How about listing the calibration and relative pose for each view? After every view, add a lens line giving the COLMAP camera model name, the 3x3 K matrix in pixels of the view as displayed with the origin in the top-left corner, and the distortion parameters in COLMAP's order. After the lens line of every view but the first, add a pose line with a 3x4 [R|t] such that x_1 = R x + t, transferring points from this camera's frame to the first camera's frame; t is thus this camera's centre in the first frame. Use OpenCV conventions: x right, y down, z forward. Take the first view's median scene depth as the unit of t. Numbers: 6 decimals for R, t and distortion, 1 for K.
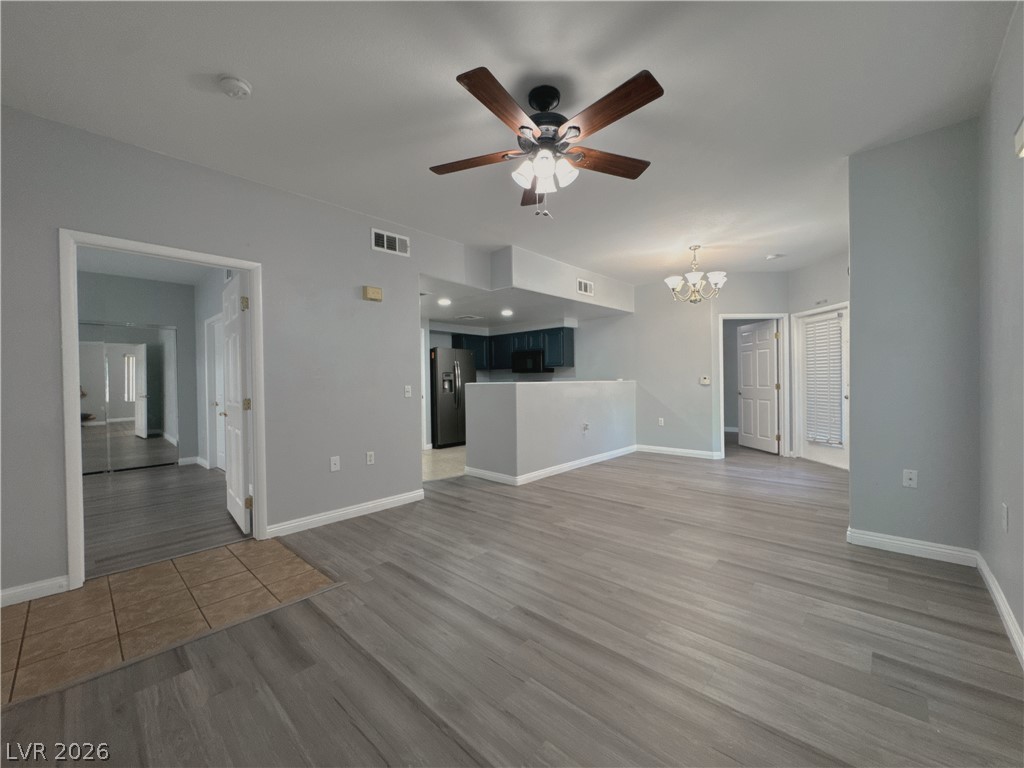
lens RADIAL K [[411.9, 0, 511.1], [0, 411.9, 384.4], [0, 0, 1]] dist [-0.000157, 0.000658]
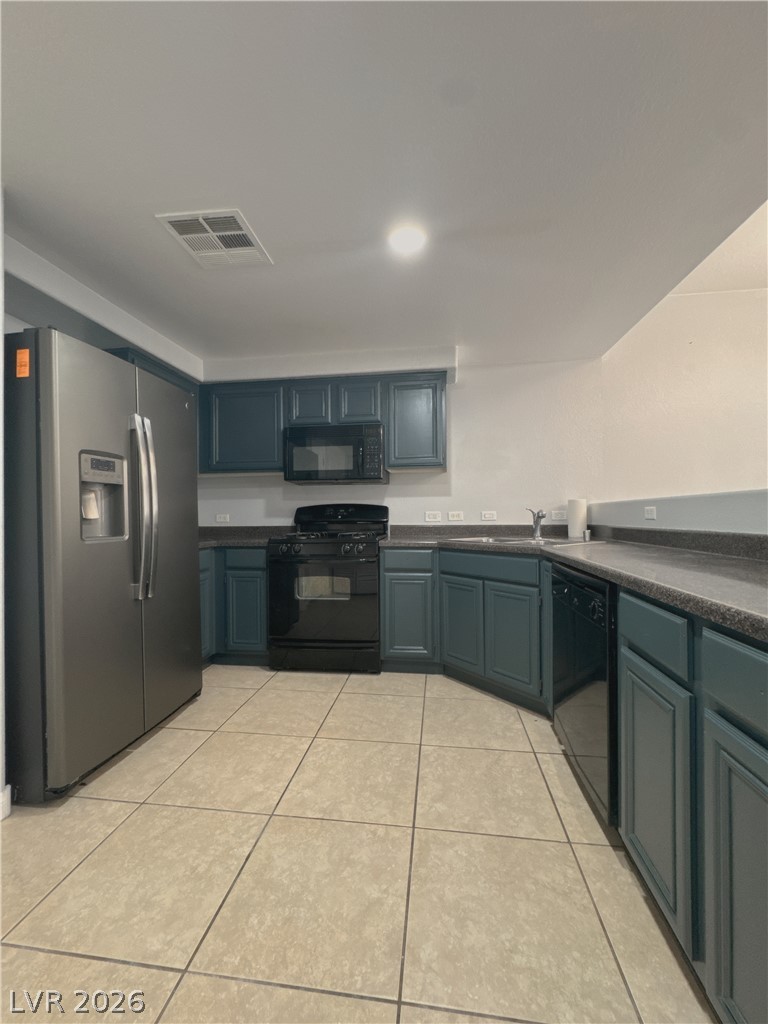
lens RADIAL K [[411.9, 0, 387.0], [0, 411.9, 512.2], [0, 0, 1]] dist [-0.000157, 0.000658]
pose [[0.861953, 0.012447, 0.506836, -0.131115], [-0.006357, 0.999885, -0.013745, 0.007075], [-0.506949, 0.008626, 0.861933, 0.702731]]
